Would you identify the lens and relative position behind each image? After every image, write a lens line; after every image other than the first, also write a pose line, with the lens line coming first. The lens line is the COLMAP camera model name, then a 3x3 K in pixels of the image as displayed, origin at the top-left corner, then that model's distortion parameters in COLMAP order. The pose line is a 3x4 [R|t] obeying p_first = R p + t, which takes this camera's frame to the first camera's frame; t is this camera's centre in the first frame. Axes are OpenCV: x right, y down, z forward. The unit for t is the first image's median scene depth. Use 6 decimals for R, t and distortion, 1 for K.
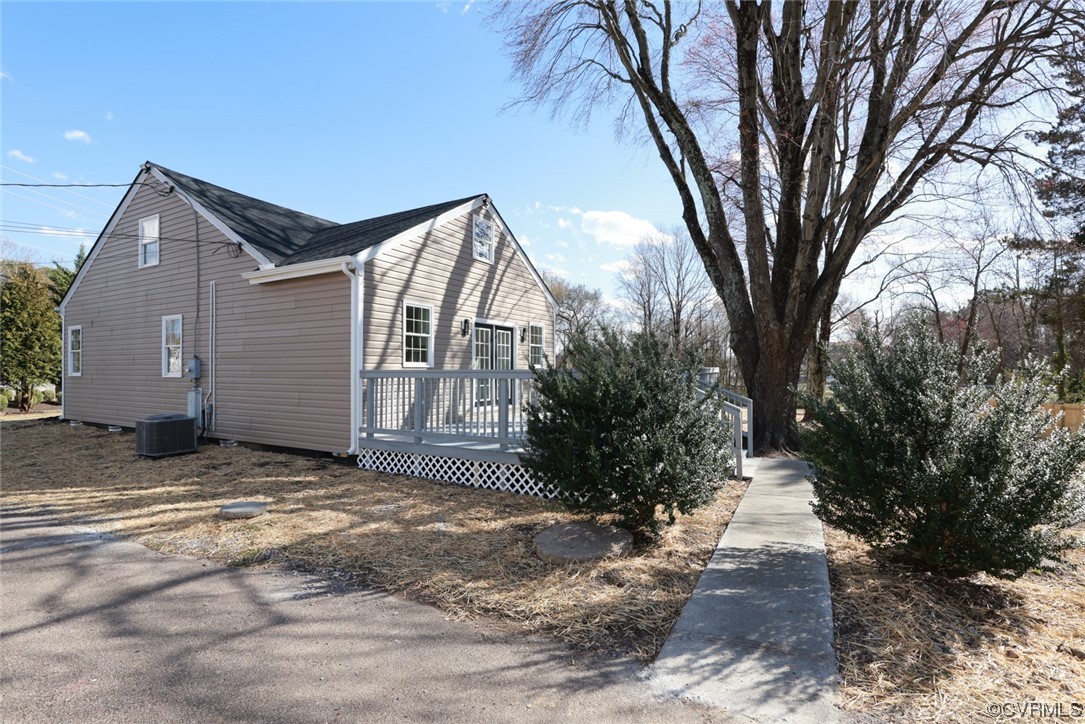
lens RADIAL K [[497.5, 0, 542.7], [0, 497.5, 364.3], [0, 0, 1]] dist [-0.030714, 0.003148]
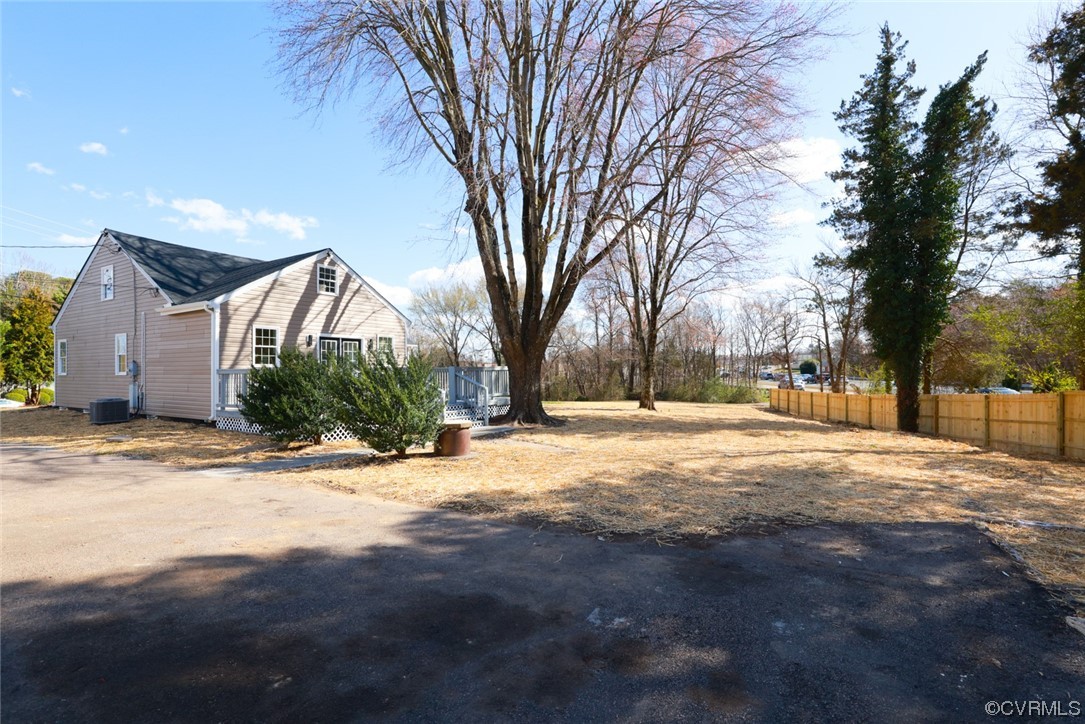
lens RADIAL K [[497.5, 0, 542.6], [0, 497.5, 363.3], [0, 0, 1]] dist [-0.030714, 0.003148]
pose [[0.999697, -0.006501, -0.023762, 0.629167], [0.006469, 0.999978, -0.001414, 0.001042], [0.023771, 0.001260, 0.999717, -0.507005]]
